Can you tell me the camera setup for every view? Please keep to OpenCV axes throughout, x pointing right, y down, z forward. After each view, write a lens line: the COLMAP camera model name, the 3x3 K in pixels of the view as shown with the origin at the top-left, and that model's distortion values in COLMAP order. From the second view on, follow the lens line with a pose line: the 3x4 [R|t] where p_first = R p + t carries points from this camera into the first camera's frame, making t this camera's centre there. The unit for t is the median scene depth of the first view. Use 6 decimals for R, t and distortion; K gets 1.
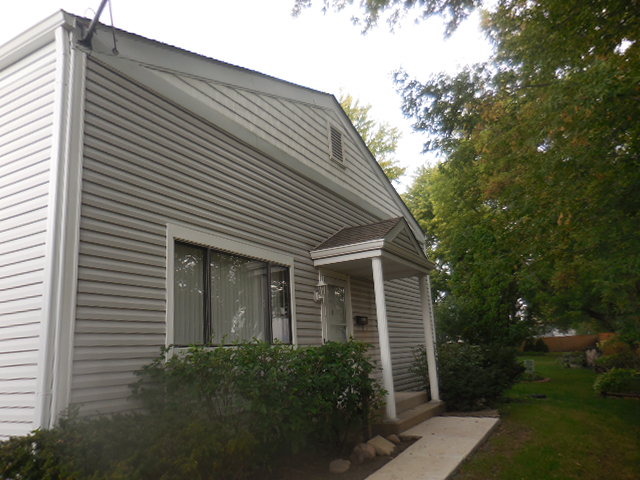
lens RADIAL K [[482.0, 0, 321.2], [0, 482.0, 241.6], [0, 0, 1]] dist [-0.010852, 0.003531]
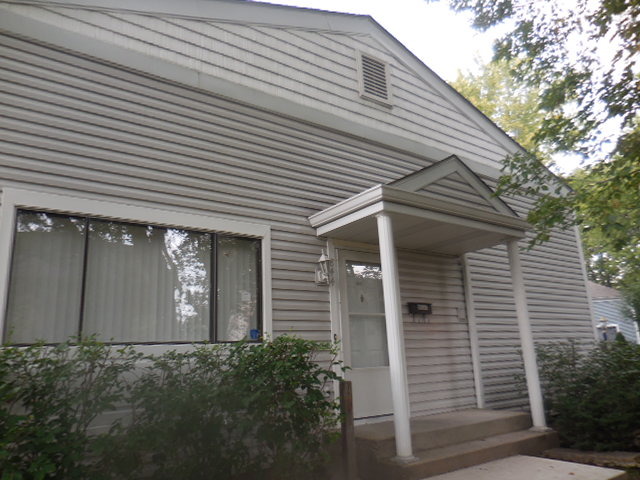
lens RADIAL K [[482.0, 0, 318.9], [0, 482.0, 239.2], [0, 0, 1]] dist [-0.010852, 0.003531]
pose [[0.902364, -0.088709, -0.421746, 0.300268], [0.089708, 0.995814, -0.017519, 0.068532], [0.421534, -0.022025, 0.906545, 0.326072]]
